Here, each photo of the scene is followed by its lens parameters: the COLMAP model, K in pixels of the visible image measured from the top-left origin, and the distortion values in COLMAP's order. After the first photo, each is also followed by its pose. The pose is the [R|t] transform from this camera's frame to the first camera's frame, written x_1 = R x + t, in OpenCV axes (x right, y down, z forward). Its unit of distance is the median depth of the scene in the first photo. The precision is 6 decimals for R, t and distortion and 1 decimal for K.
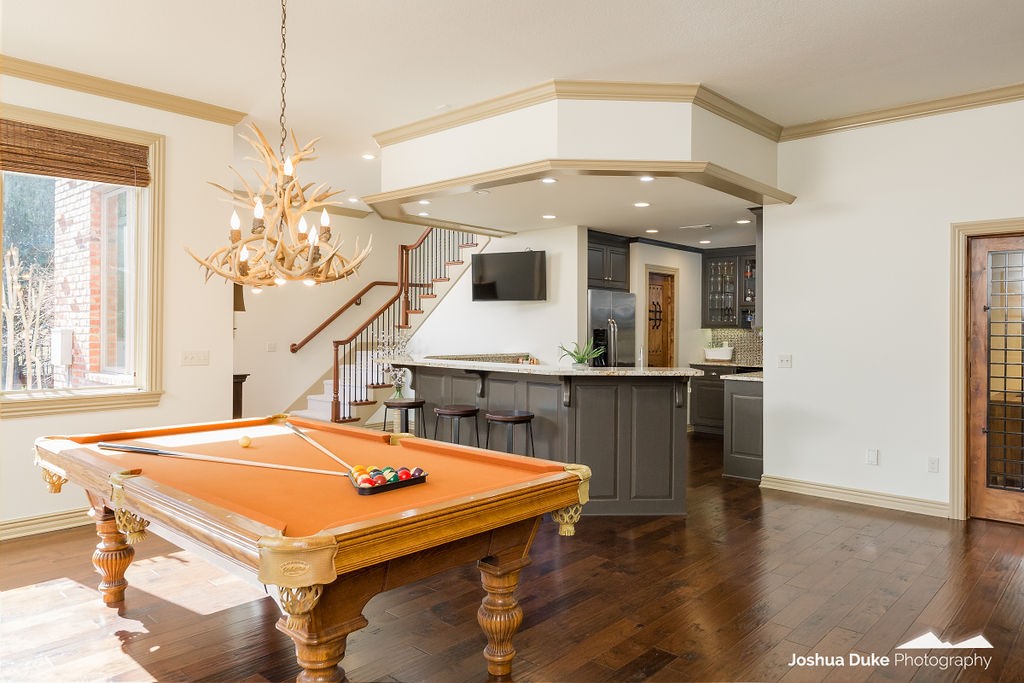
lens RADIAL K [[683.5, 0, 512.0], [0, 683.5, 341.5], [0, 0, 1]] dist [0.001554, 0.000983]
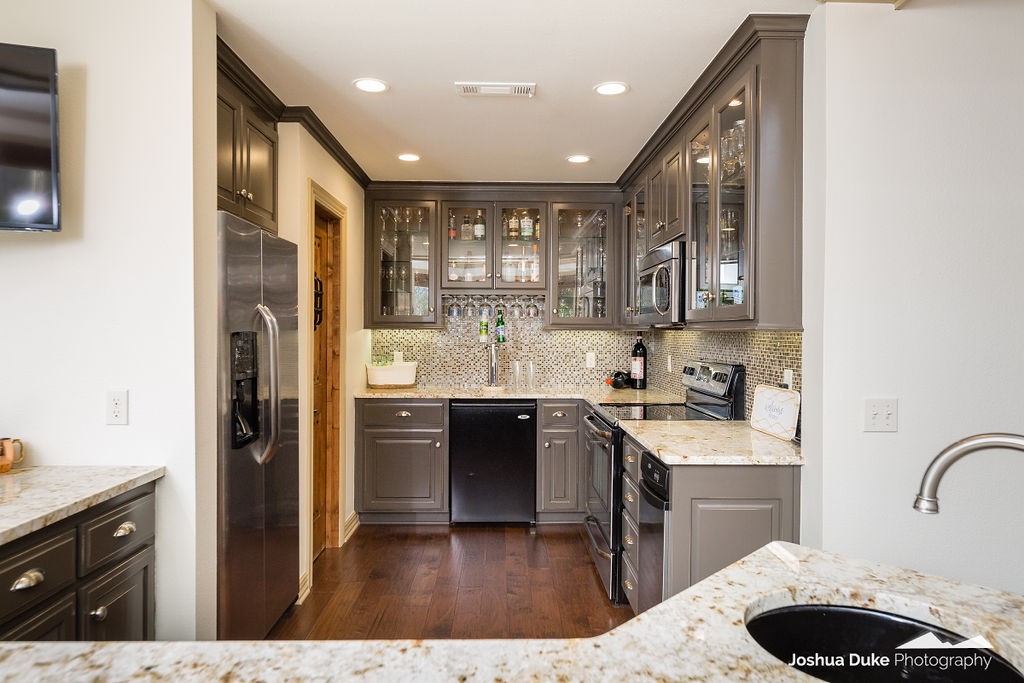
lens RADIAL K [[683.5, 0, 512.0], [0, 683.5, 341.5], [0, 0, 1]] dist [0.001554, 0.000983]
pose [[0.727633, -0.014021, 0.685823, -0.007880], [0.012814, 0.999894, 0.006847, -0.011534], [-0.685847, 0.003807, 0.727736, 0.533594]]
